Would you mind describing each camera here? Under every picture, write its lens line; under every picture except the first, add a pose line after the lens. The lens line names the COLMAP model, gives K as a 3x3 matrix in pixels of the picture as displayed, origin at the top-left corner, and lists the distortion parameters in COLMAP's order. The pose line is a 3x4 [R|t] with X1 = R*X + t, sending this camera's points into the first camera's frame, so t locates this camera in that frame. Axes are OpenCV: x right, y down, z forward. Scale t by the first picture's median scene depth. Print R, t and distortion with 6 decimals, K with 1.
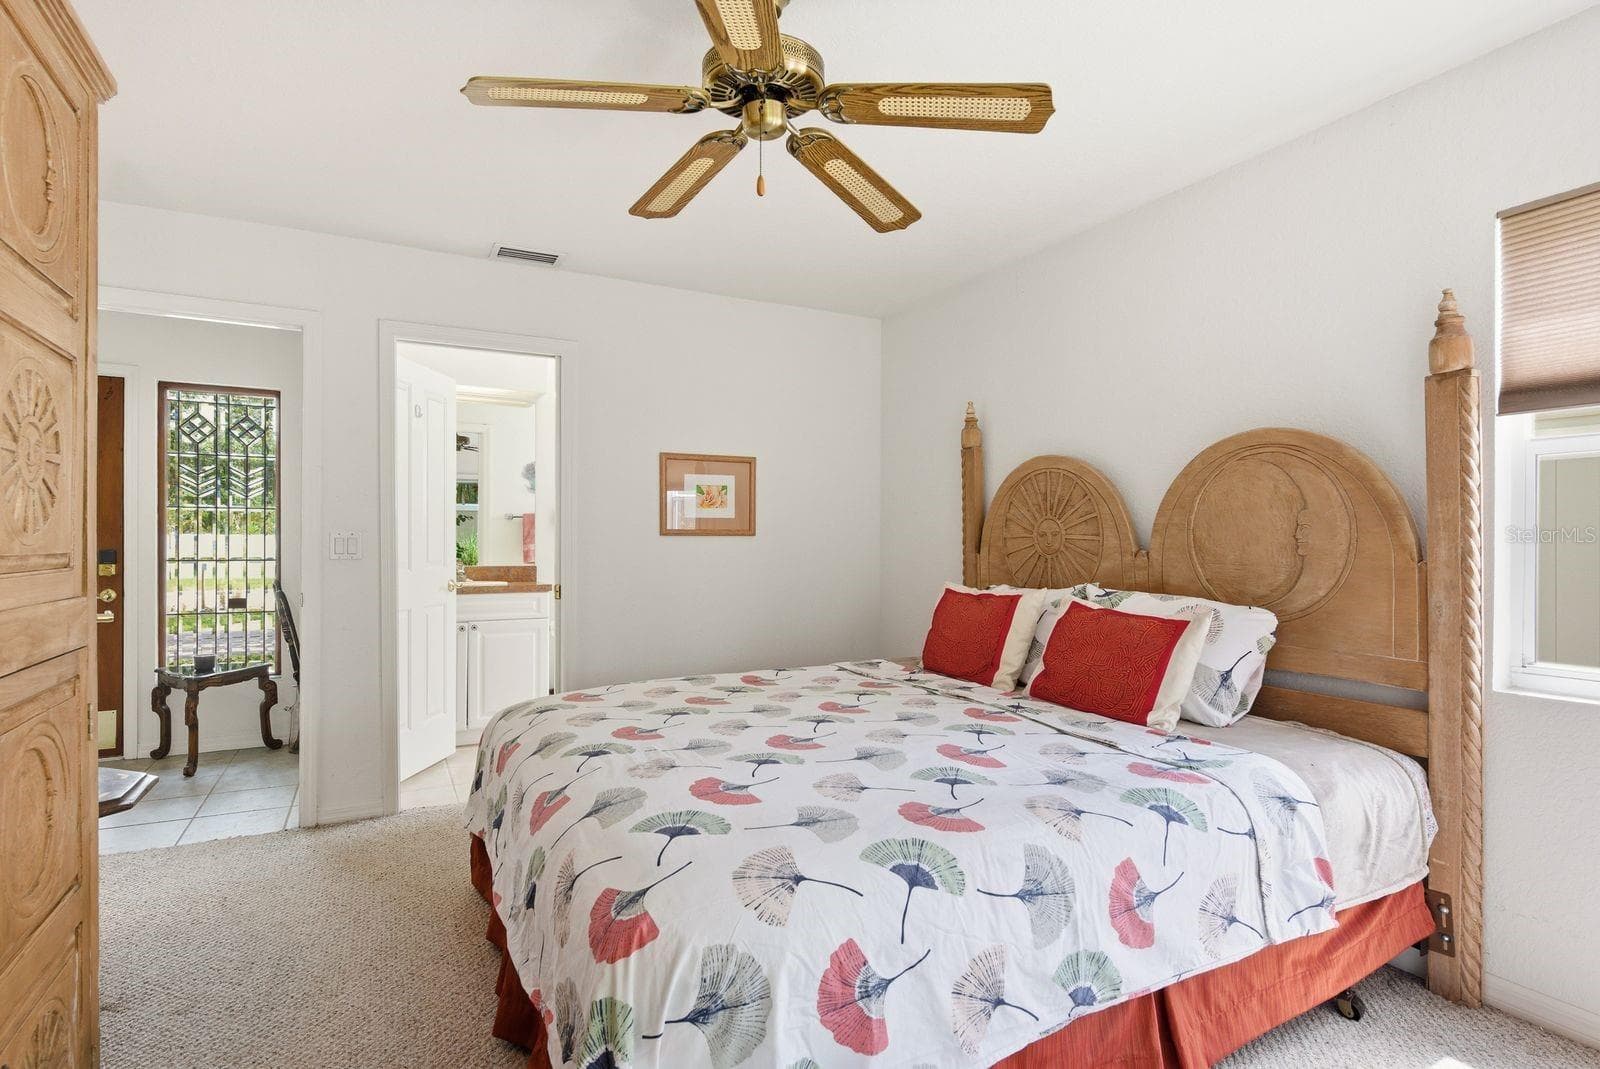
lens RADIAL K [[809.3, 0, 801.5], [0, 809.3, 542.8], [0, 0, 1]] dist [0.001140, 0.000542]
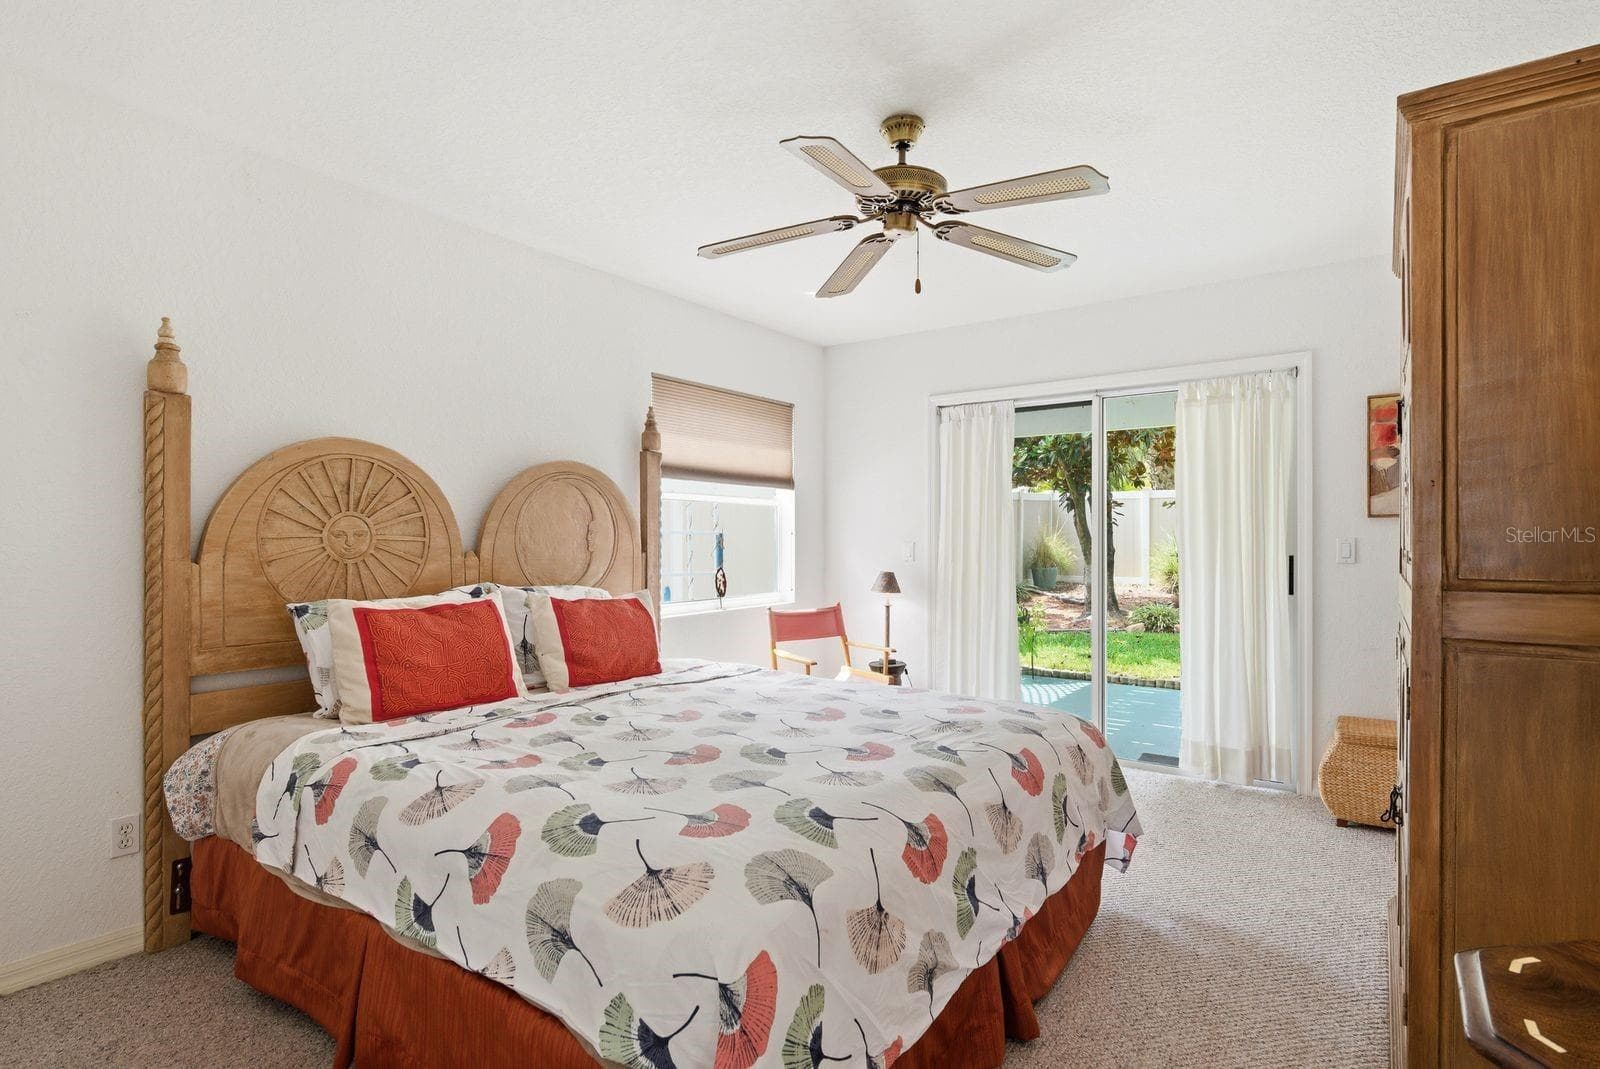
lens RADIAL K [[809.3, 0, 801.5], [0, 809.3, 542.8], [0, 0, 1]] dist [0.001140, 0.000542]
pose [[-0.445378, 0.031073, 0.894803, -0.838702], [0.032691, 0.999296, -0.018429, 0.037877], [-0.894746, 0.021044, -0.446080, 1.274448]]
